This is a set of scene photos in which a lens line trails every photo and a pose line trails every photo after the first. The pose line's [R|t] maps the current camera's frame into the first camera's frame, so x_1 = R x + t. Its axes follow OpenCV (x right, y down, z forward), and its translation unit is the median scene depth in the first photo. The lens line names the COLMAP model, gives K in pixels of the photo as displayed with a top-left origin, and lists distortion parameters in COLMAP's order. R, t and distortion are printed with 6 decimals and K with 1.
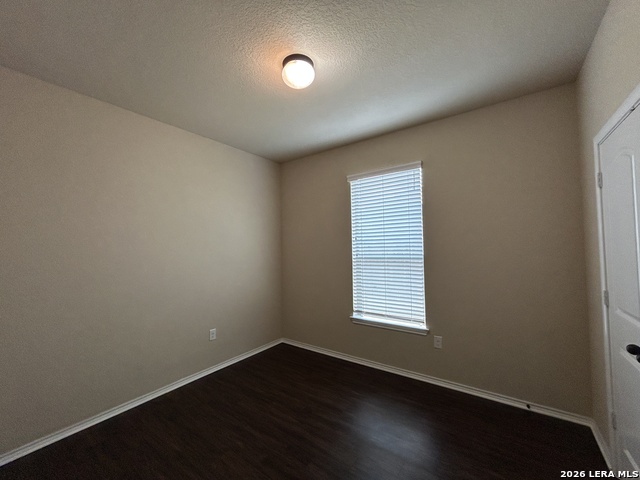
lens RADIAL K [[261.3, 0, 323.0], [0, 261.3, 237.4], [0, 0, 1]] dist [-0.001045, 0.001720]
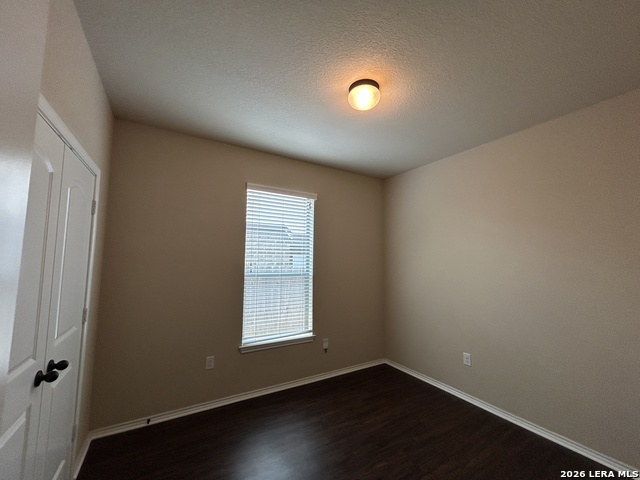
lens RADIAL K [[261.3, 0, 314.0], [0, 261.3, 241.7], [0, 0, 1]] dist [-0.001045, 0.001720]
pose [[0.403471, 0.100247, 0.909484, -0.669809], [-0.044521, 0.994954, -0.089917, 0.033822], [-0.913909, -0.004212, 0.405898, 0.489252]]
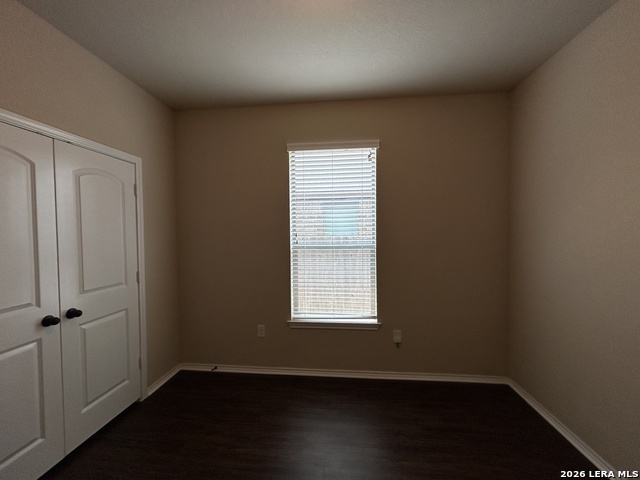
lens RADIAL K [[261.3, 0, 320.1], [0, 261.3, 241.5], [0, 0, 1]] dist [-0.001045, 0.001720]
pose [[0.869626, 0.002349, 0.493705, -0.231118], [-0.023607, 0.999043, 0.036828, 0.028201], [-0.493146, -0.043682, 0.868849, 0.286029]]
